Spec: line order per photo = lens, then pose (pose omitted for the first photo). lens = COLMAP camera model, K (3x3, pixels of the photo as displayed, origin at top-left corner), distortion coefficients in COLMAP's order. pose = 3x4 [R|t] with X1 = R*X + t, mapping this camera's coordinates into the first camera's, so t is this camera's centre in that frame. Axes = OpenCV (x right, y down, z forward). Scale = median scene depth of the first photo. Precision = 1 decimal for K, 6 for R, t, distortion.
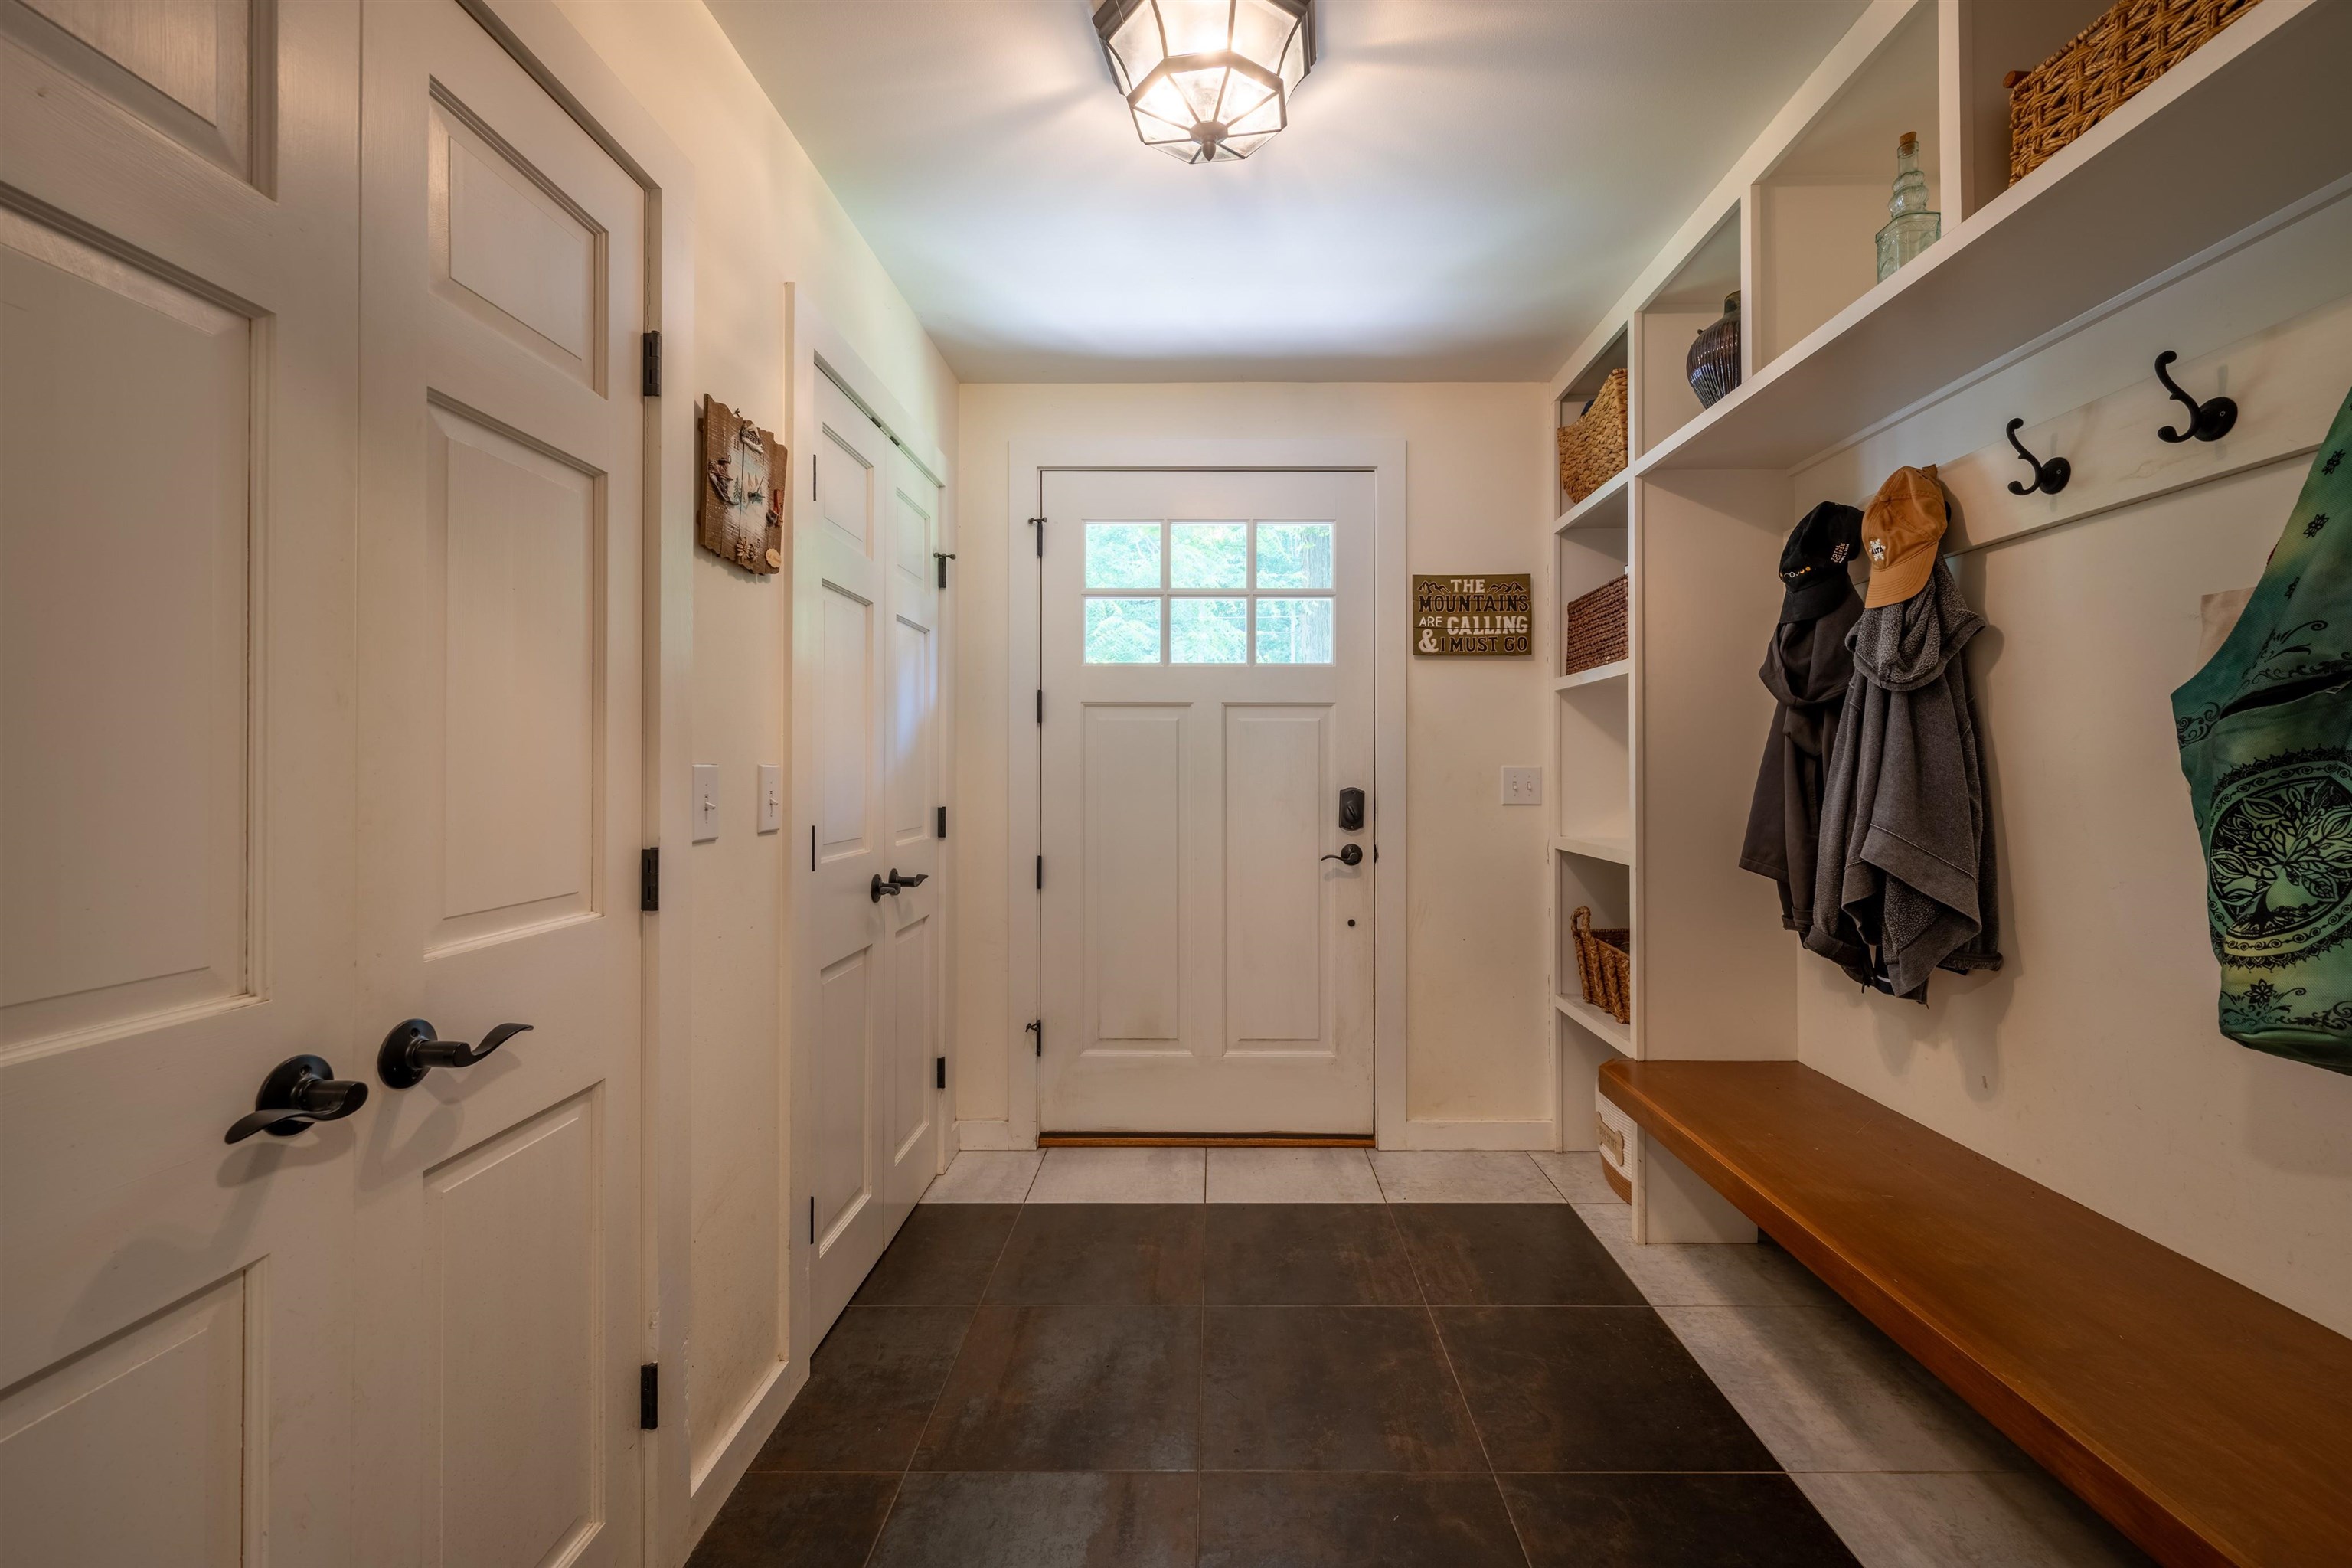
lens RADIAL K [[934.6, 0, 1179.4], [0, 934.6, 777.7], [0, 0, 1]] dist [0.000051, -0.000040]
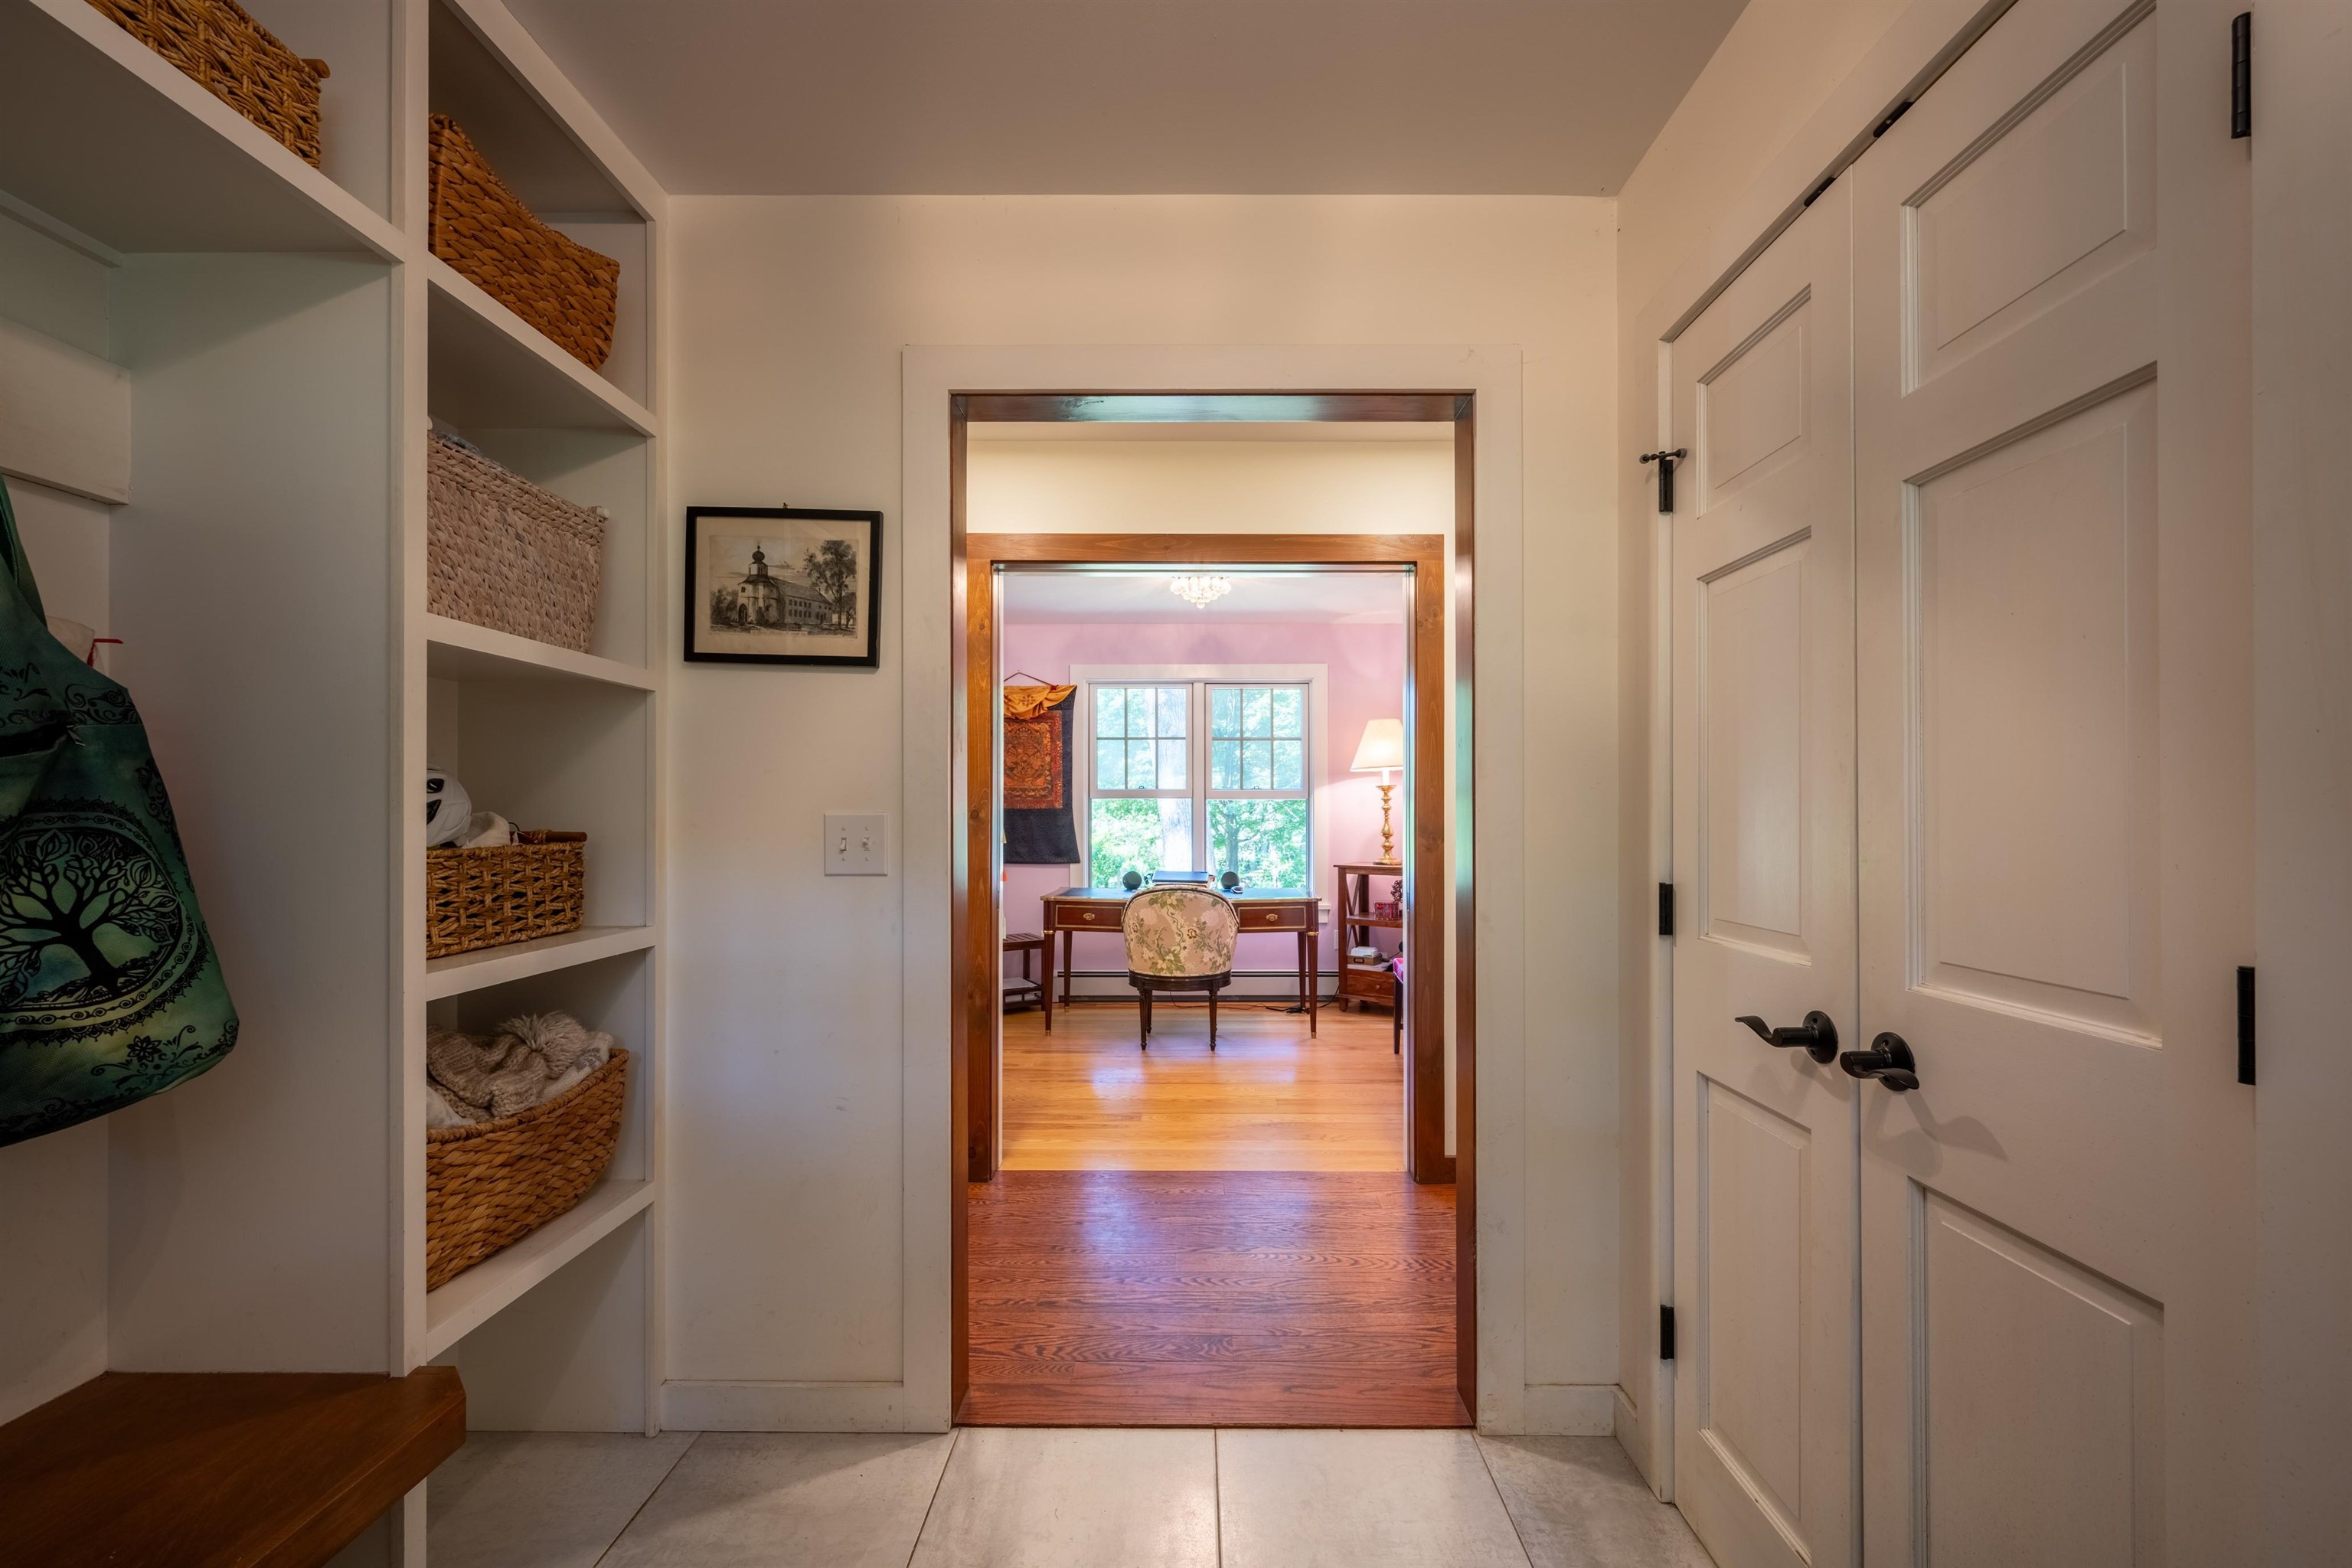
lens RADIAL K [[939.8, 0, 1173.4], [0, 939.8, 802.5], [0, 0, 1]] dist [-0.000437, -0.000011]
pose [[-0.999948, 0.000839, -0.010162, 0.083560], [0.000894, 0.999985, -0.005443, -0.022744], [0.010157, -0.005452, -0.999934, 2.034081]]
